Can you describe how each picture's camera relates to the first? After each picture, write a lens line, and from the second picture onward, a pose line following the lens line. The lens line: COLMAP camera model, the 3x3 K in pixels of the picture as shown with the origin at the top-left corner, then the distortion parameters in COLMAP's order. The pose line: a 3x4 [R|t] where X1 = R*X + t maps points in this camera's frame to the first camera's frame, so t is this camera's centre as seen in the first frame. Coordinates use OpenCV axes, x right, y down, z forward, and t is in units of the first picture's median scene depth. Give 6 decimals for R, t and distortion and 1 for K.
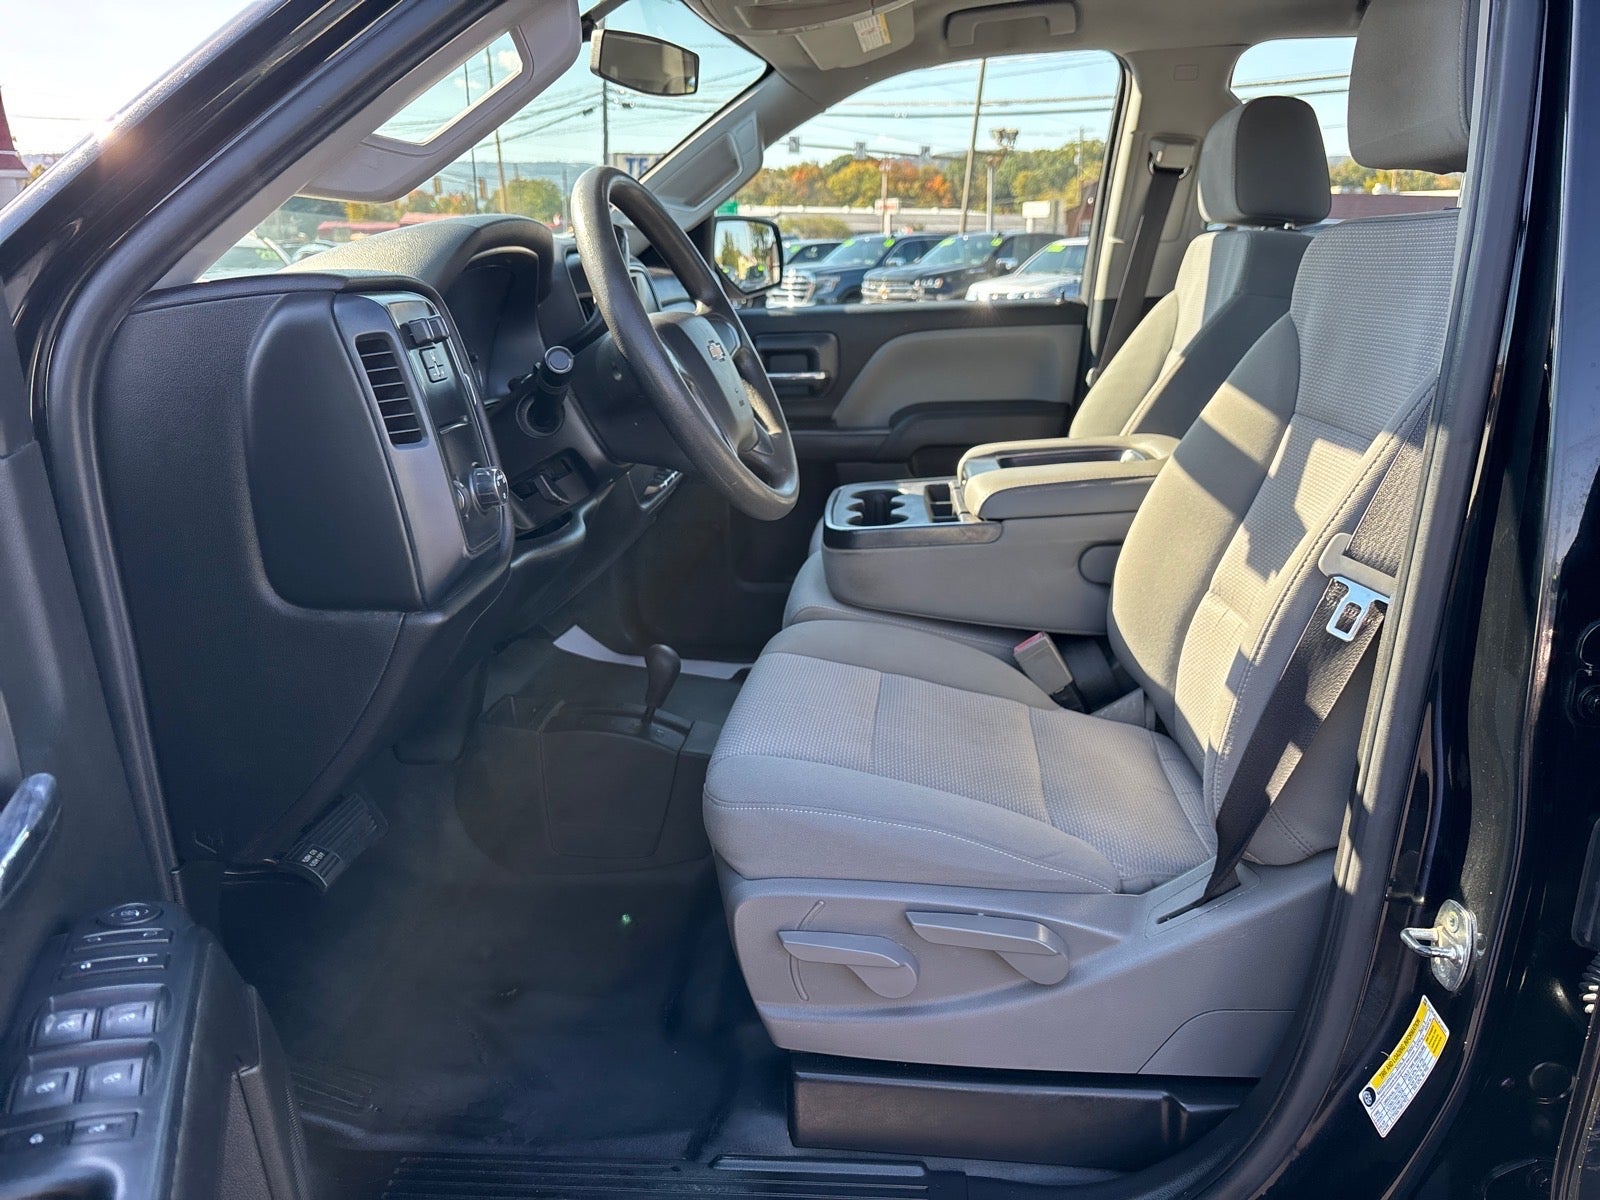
lens RADIAL K [[1214.3, 0, 799.1], [0, 1214.3, 586.8], [0, 0, 1]] dist [0.073135, -0.100538]
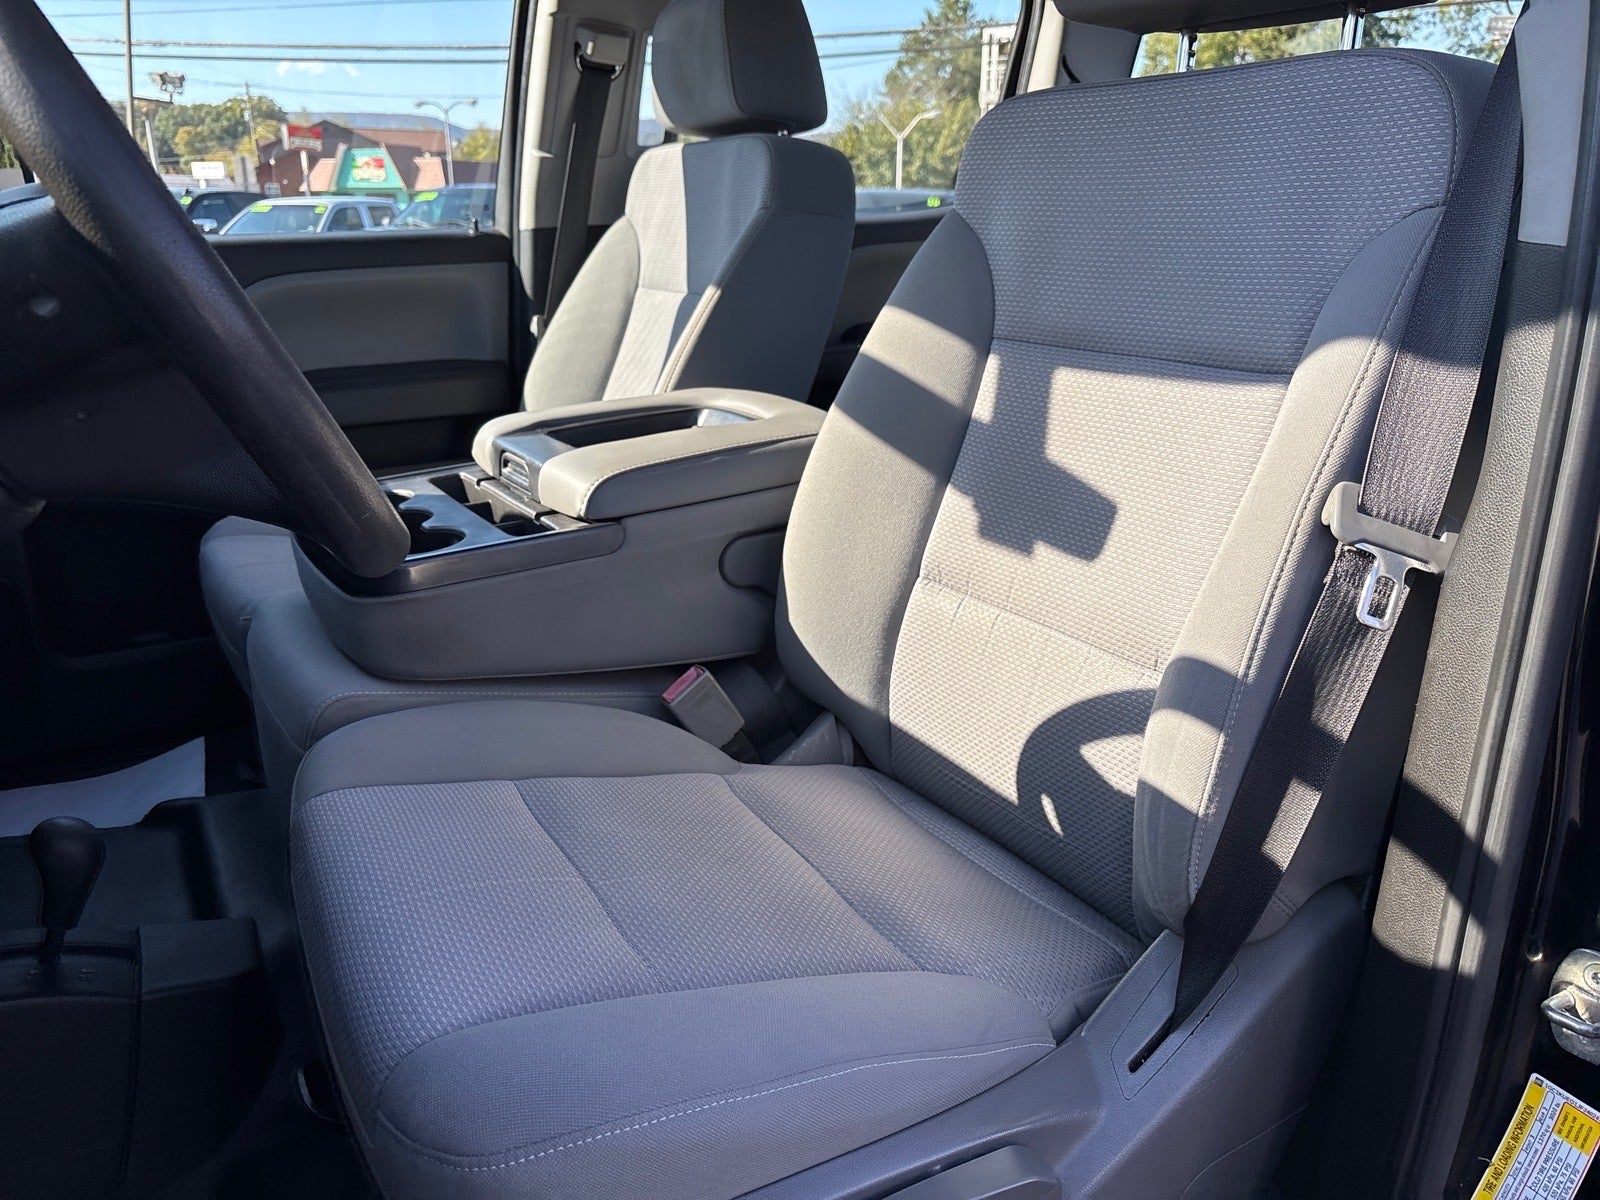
lens RADIAL K [[1214.3, 0, 799.1], [0, 1214.3, 586.8], [0, 0, 1]] dist [0.073135, -0.100538]
pose [[0.818844, -0.159565, 0.551393, -0.137704], [0.146060, 0.986888, 0.068686, -0.048868], [-0.555123, 0.024293, 0.831413, 0.362320]]
